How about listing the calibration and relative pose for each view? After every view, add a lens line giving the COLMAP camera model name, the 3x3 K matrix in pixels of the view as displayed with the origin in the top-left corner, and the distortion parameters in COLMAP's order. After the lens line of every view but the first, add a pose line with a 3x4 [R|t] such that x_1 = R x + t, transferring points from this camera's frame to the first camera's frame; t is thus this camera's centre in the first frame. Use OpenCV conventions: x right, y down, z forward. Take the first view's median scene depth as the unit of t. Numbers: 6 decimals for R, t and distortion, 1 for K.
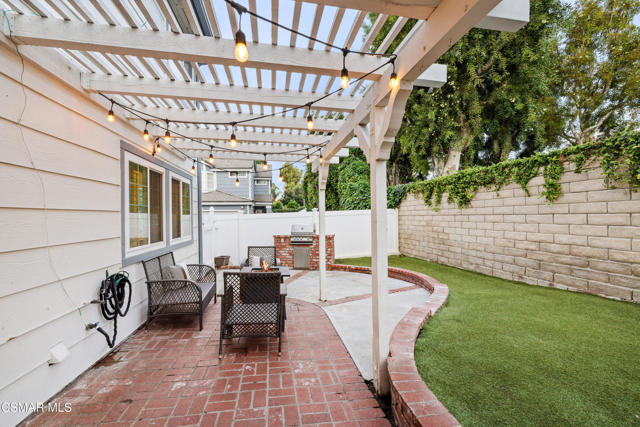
lens RADIAL K [[271.6, 0, 313.8], [0, 271.6, 216.3], [0, 0, 1]] dist [0.000721, 0.000055]
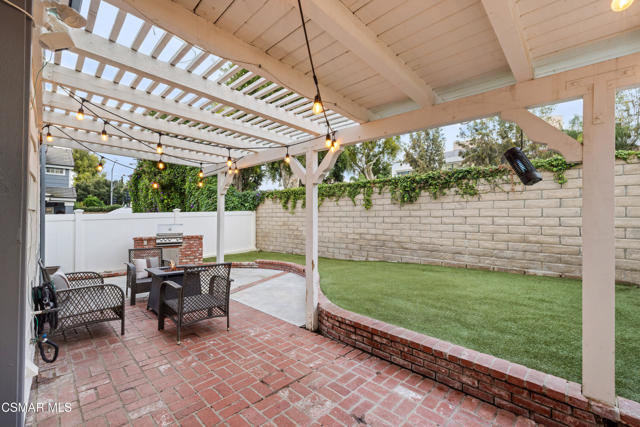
lens RADIAL K [[271.6, 0, 308.4], [0, 271.6, 211.7], [0, 0, 1]] dist [0.000721, 0.000055]
pose [[0.812322, 0.019623, 0.582879, -0.350344], [-0.007538, 0.999704, -0.023151, 0.000393], [-0.583160, 0.014412, 0.812229, -0.137629]]
